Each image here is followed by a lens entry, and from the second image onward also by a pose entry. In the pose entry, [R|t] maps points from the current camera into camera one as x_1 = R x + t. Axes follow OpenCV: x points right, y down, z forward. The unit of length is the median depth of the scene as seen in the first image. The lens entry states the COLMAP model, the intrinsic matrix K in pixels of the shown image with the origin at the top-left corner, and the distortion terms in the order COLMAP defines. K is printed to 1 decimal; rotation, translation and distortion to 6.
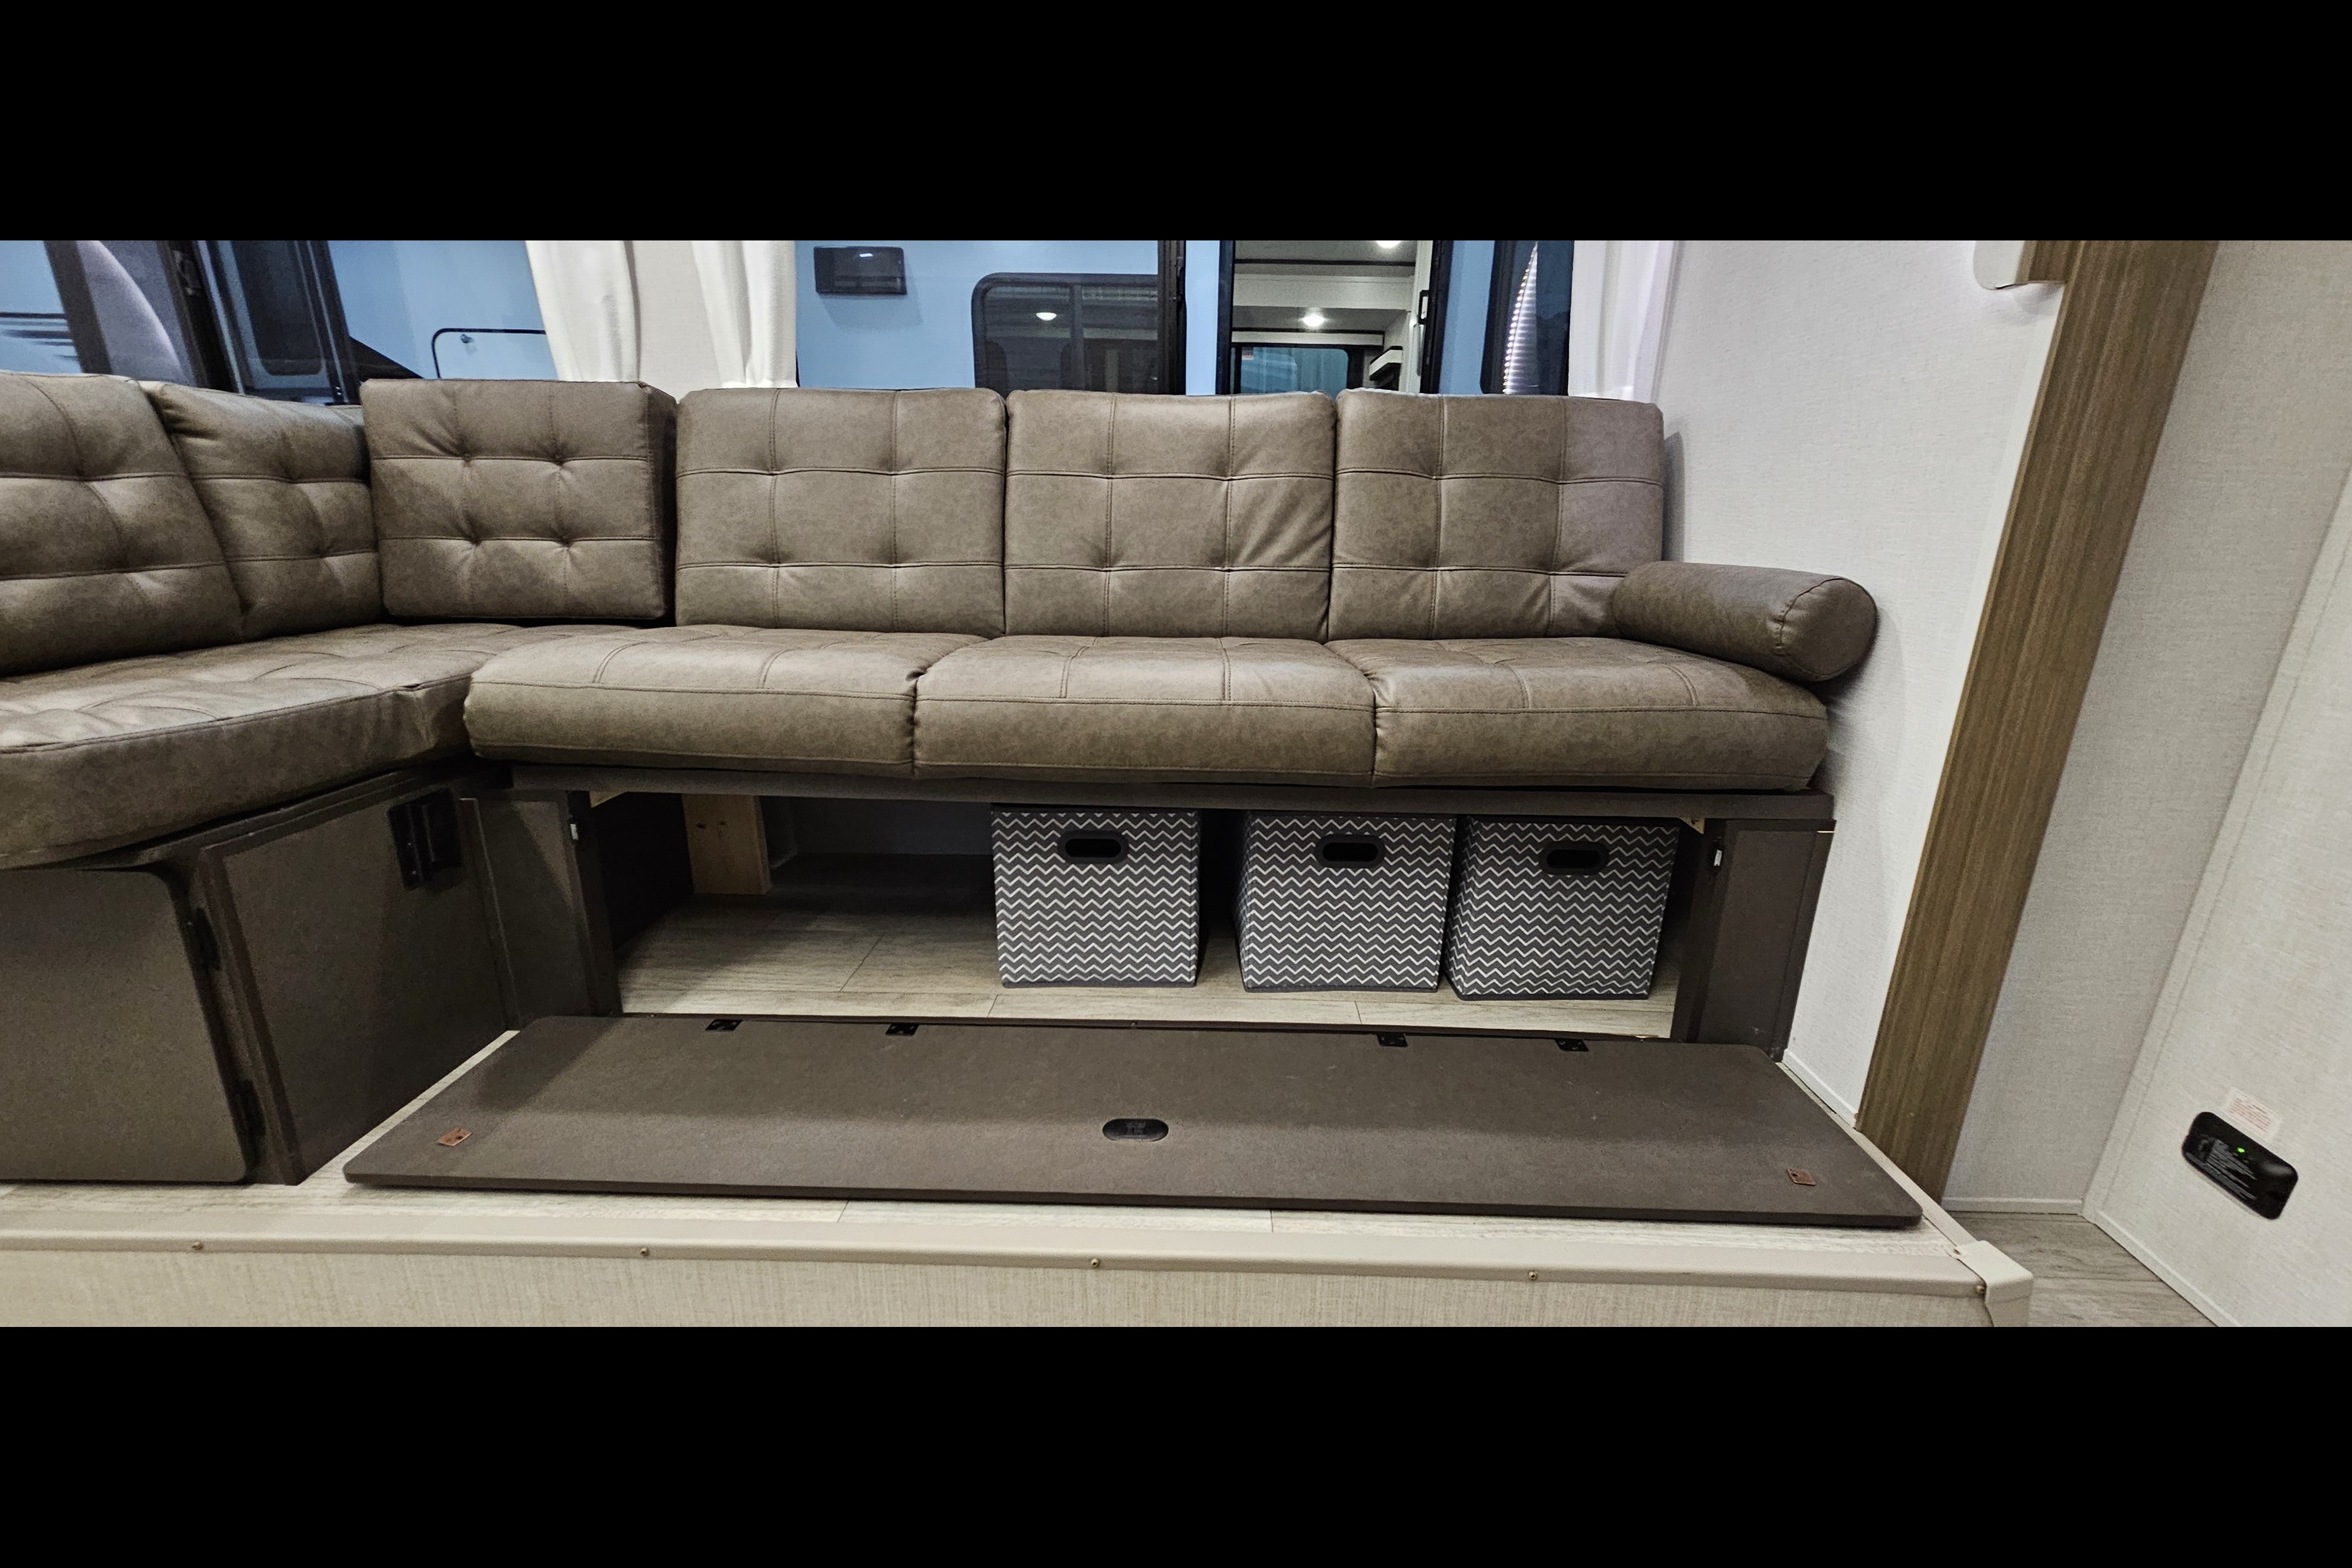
lens RADIAL K [[965.2, 0, 1176.0], [0, 965.2, 784.0], [0, 0, 1]] dist [0.000297, -0.000055]
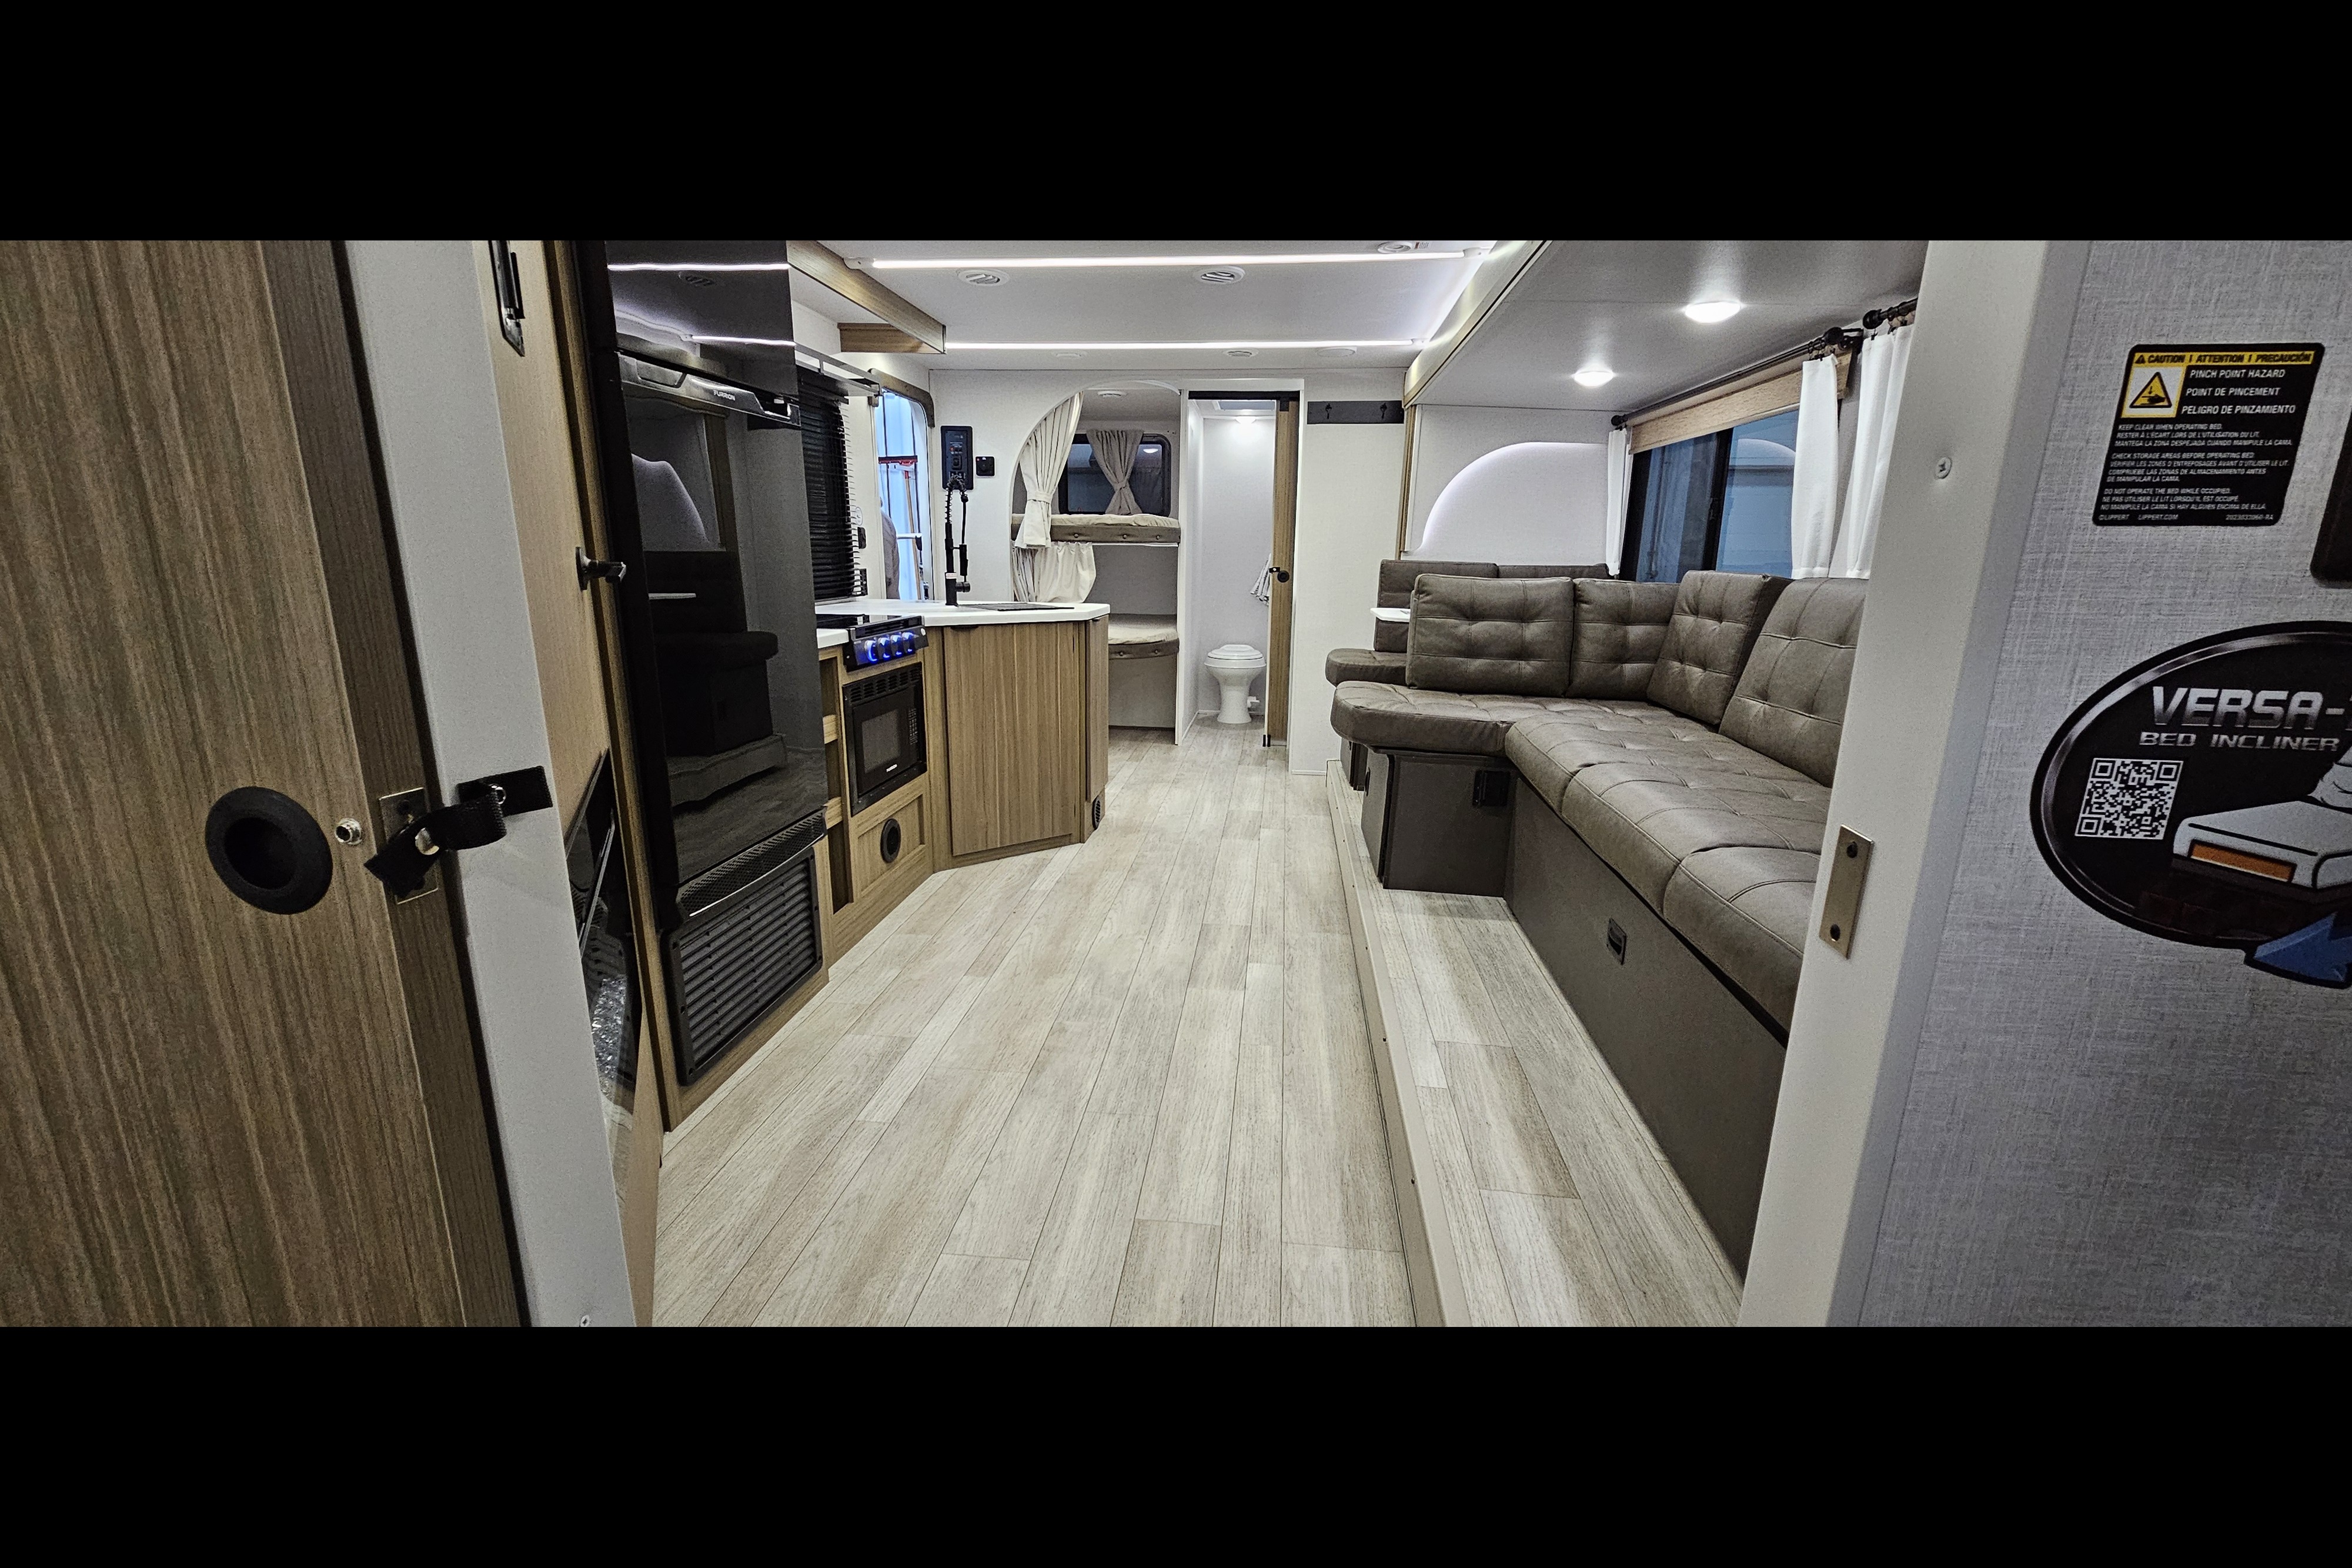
lens RADIAL K [[965.2, 0, 1176.0], [0, 965.2, 784.0], [0, 0, 1]] dist [0.000297, -0.000055]
pose [[-0.092991, 0.225923, -0.969697, 0.970465], [-0.303980, 0.920975, 0.243722, -0.186725], [0.948129, 0.317433, -0.016966, 0.239928]]
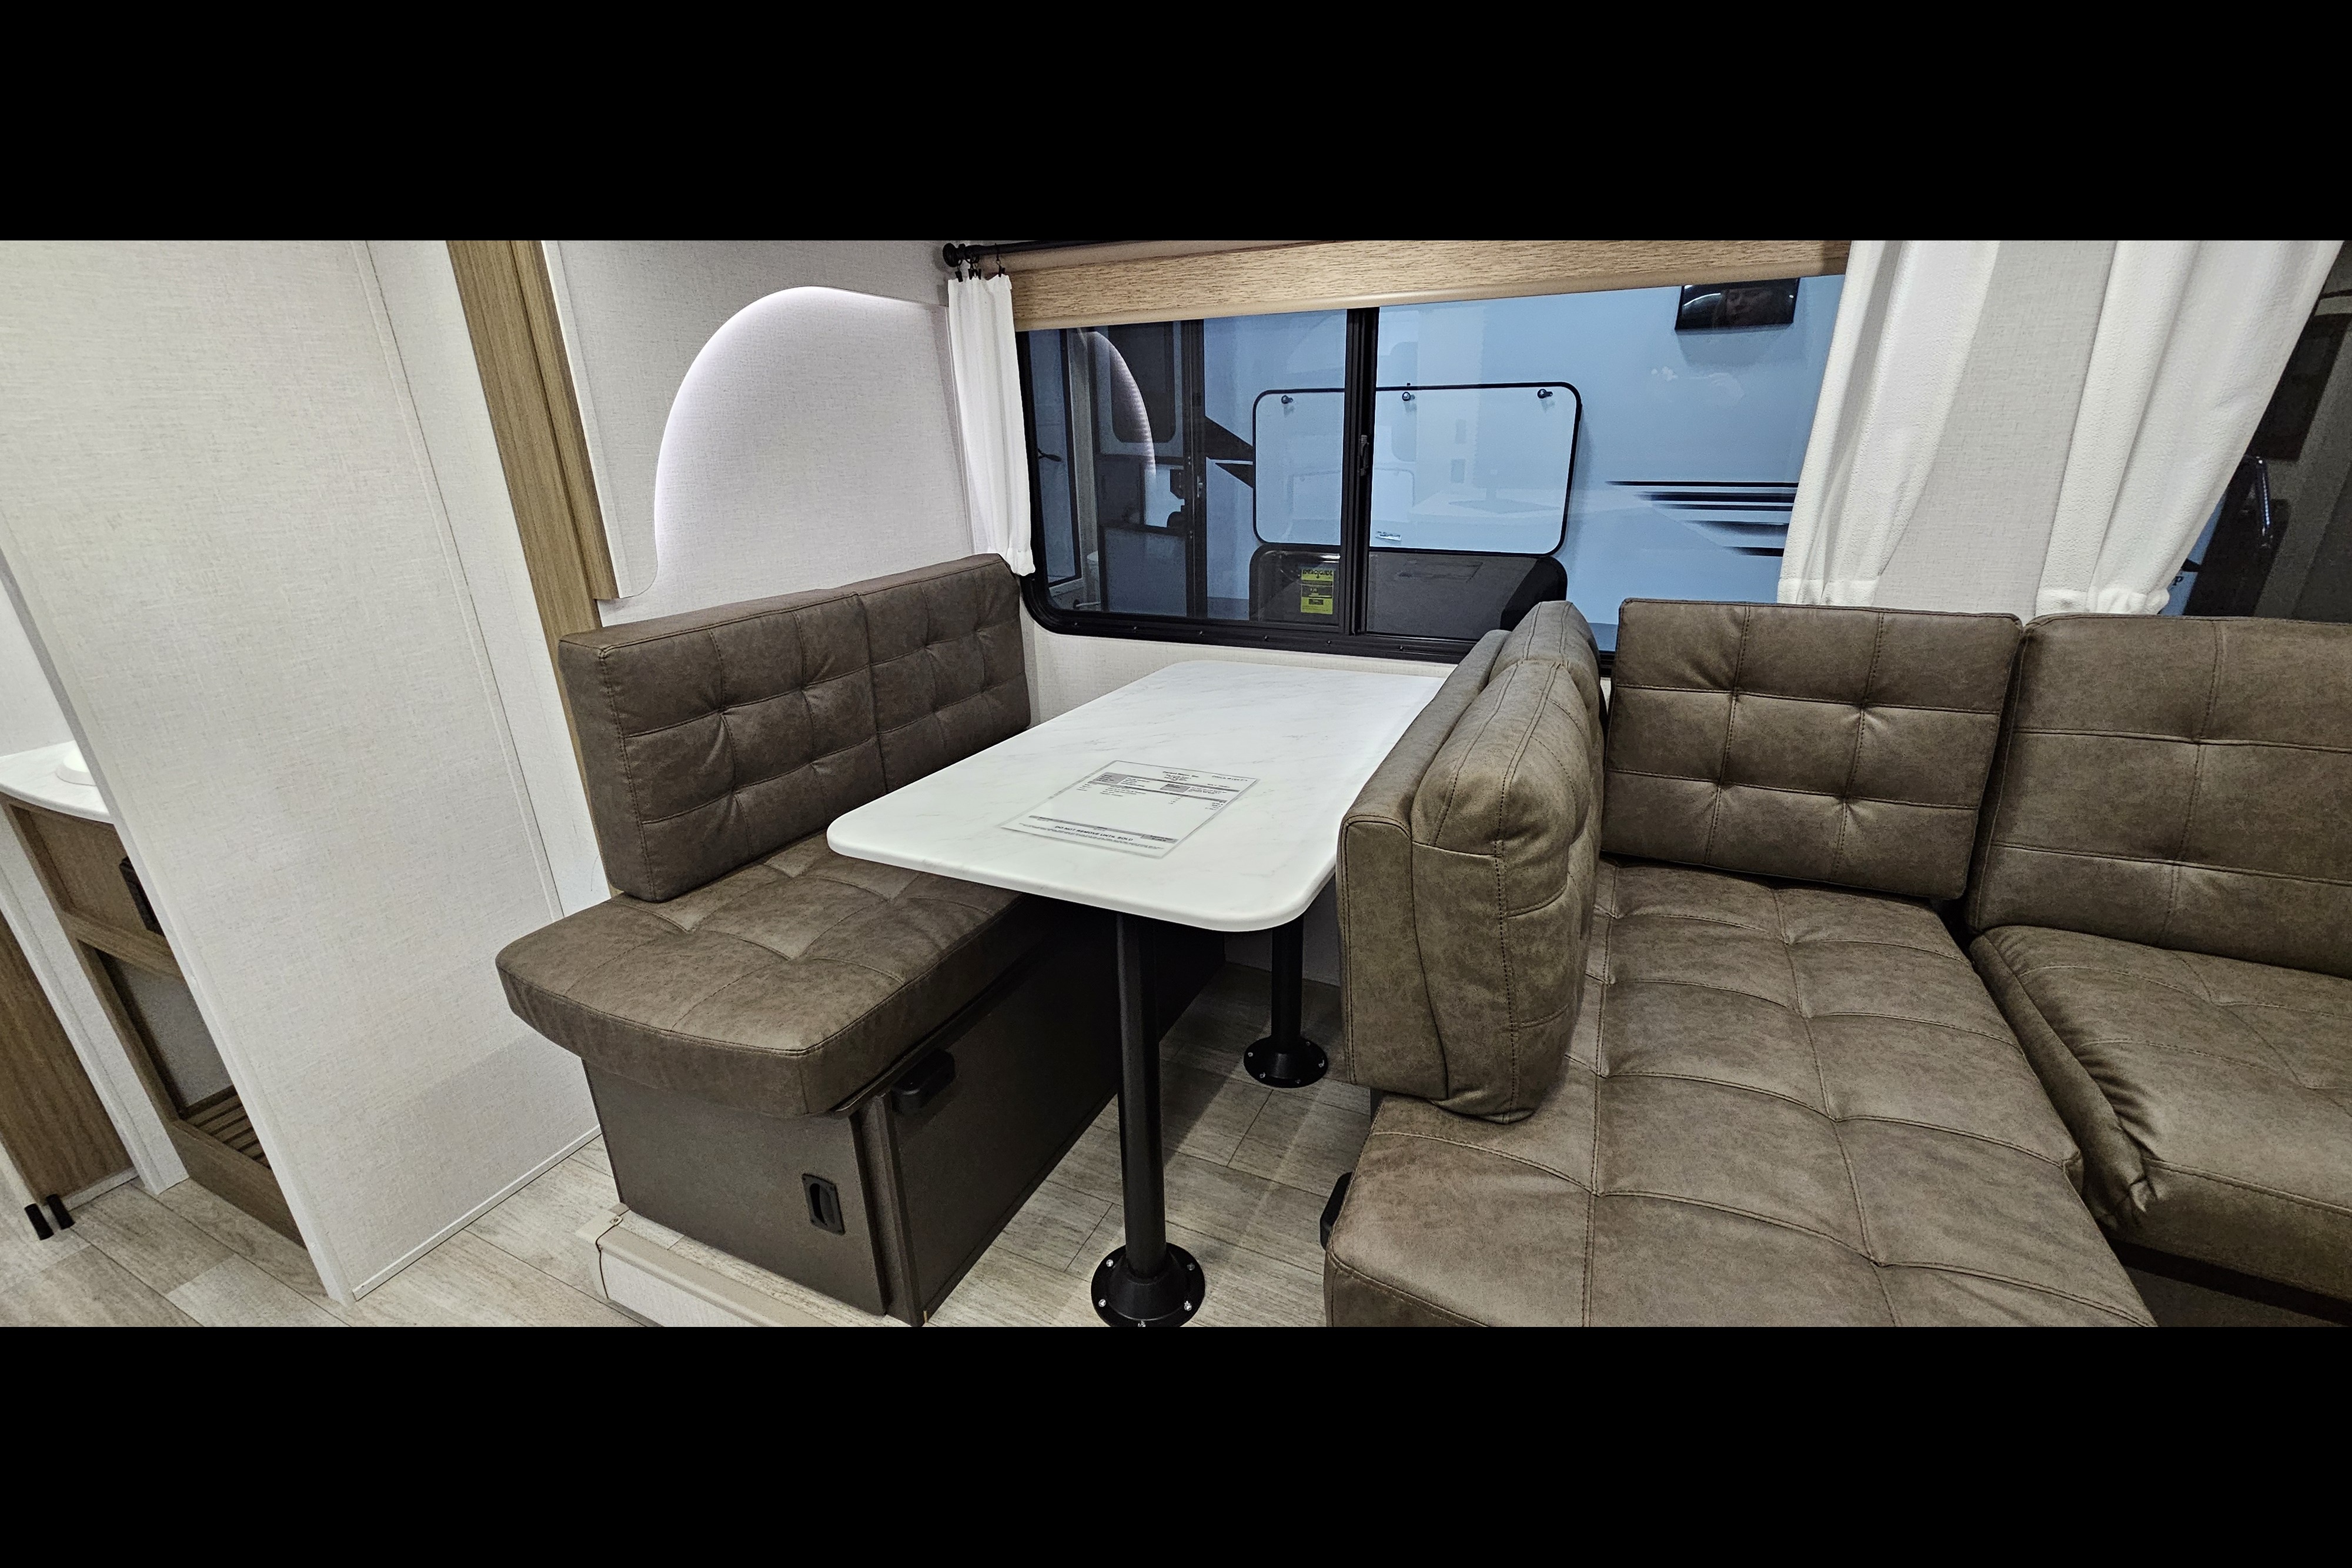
lens RADIAL K [[965.2, 0, 1176.0], [0, 965.2, 784.0], [0, 0, 1]] dist [0.000297, -0.000055]
pose [[0.908591, 0.115762, -0.401324, -0.836418], [-0.090019, 0.992518, 0.082492, -0.282554], [0.407870, -0.038825, 0.912214, 0.002793]]
